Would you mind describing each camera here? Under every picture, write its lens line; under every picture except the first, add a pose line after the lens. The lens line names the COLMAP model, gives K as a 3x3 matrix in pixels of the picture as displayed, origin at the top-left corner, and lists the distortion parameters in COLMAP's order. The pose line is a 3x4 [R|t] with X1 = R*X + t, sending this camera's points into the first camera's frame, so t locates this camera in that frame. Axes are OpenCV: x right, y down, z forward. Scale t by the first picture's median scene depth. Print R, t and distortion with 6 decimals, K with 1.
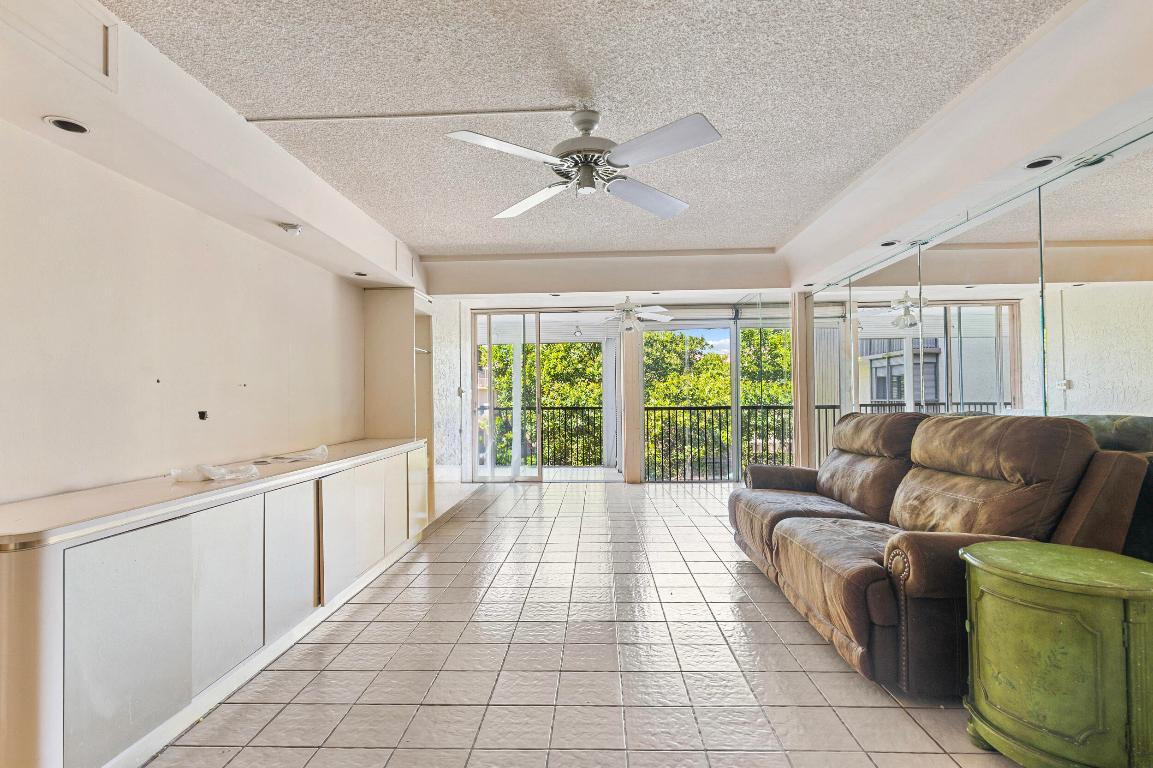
lens RADIAL K [[540.8, 0, 576.5], [0, 540.8, 384.0], [0, 0, 1]] dist [-0.001330, -0.000785]
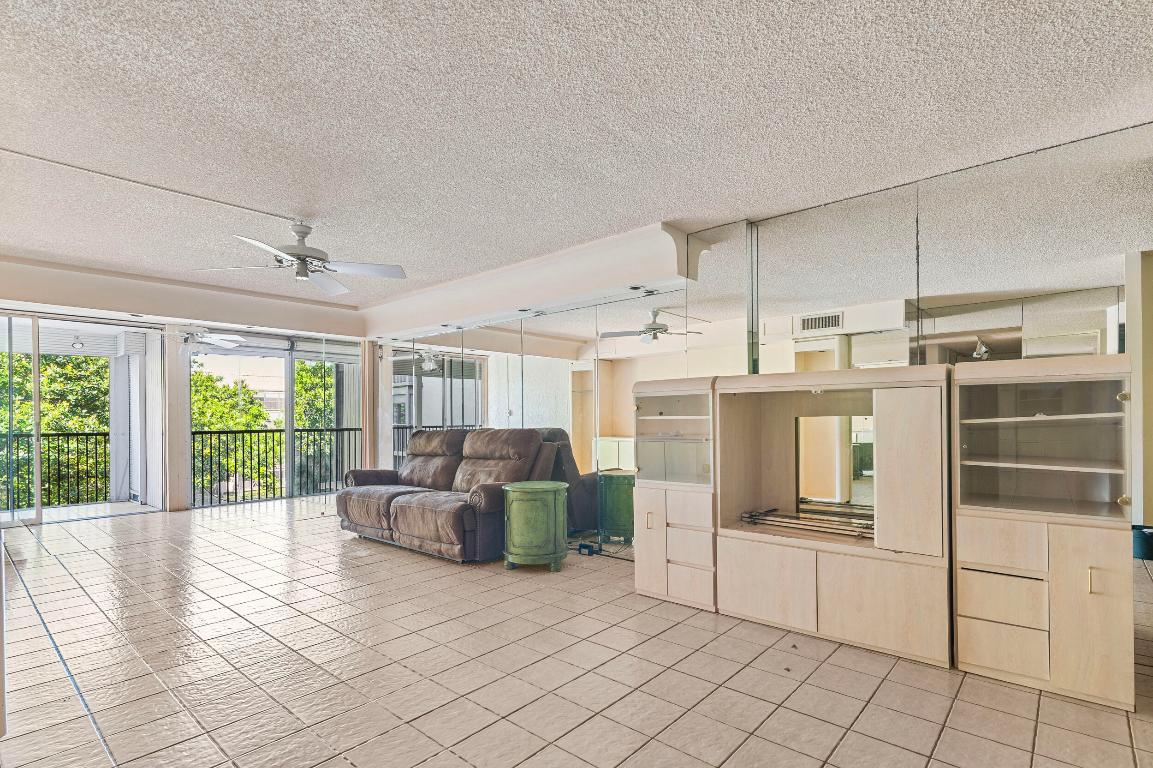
lens RADIAL K [[554.0, 0, 577.9], [0, 554.0, 412.2], [0, 0, 1]] dist [0.003557, 0.000546]
pose [[0.628849, 0.010783, 0.777453, -0.374968], [-0.016133, 0.999870, -0.000819, -0.003948], [-0.777360, -0.012027, 0.628941, -0.293058]]
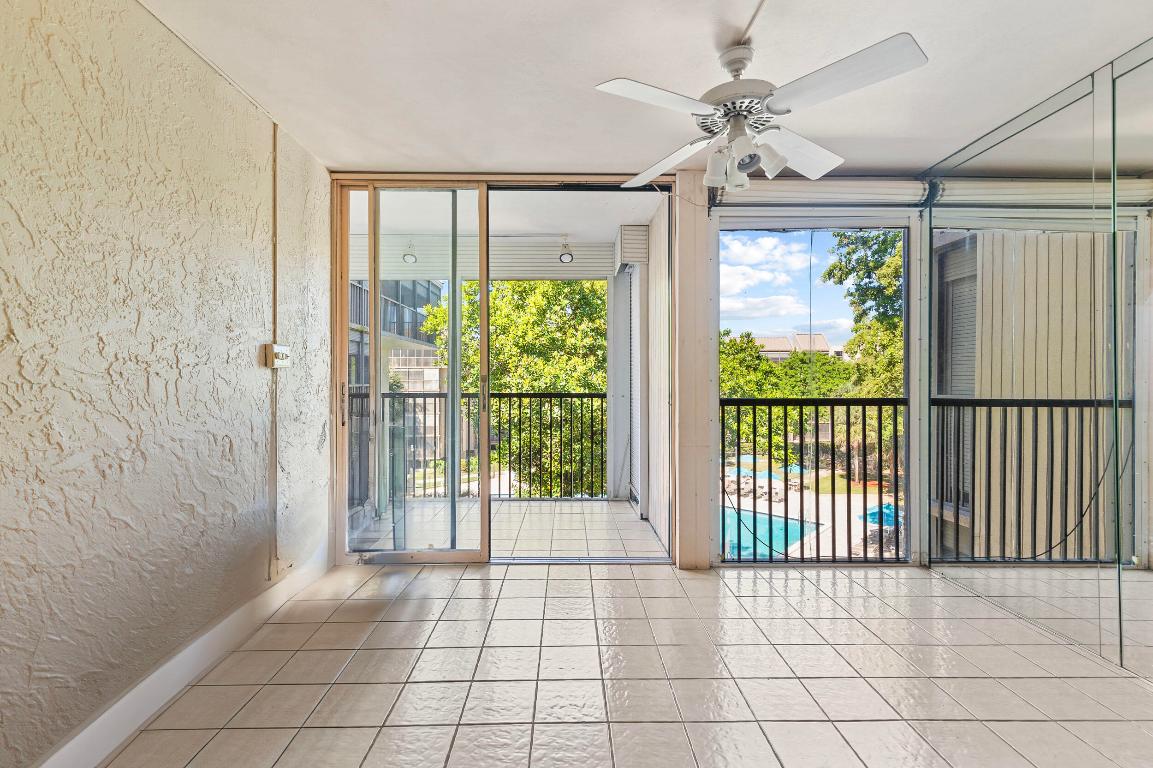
lens RADIAL K [[524.1, 0, 576.5], [0, 524.1, 384.0], [0, 0, 1]] dist [-0.000682, -0.000055]
pose [[0.998269, 0.010964, 0.057791, -0.033470], [-0.013038, 0.999280, 0.035633, 0.028263], [-0.057359, -0.036325, 0.997693, 1.005745]]
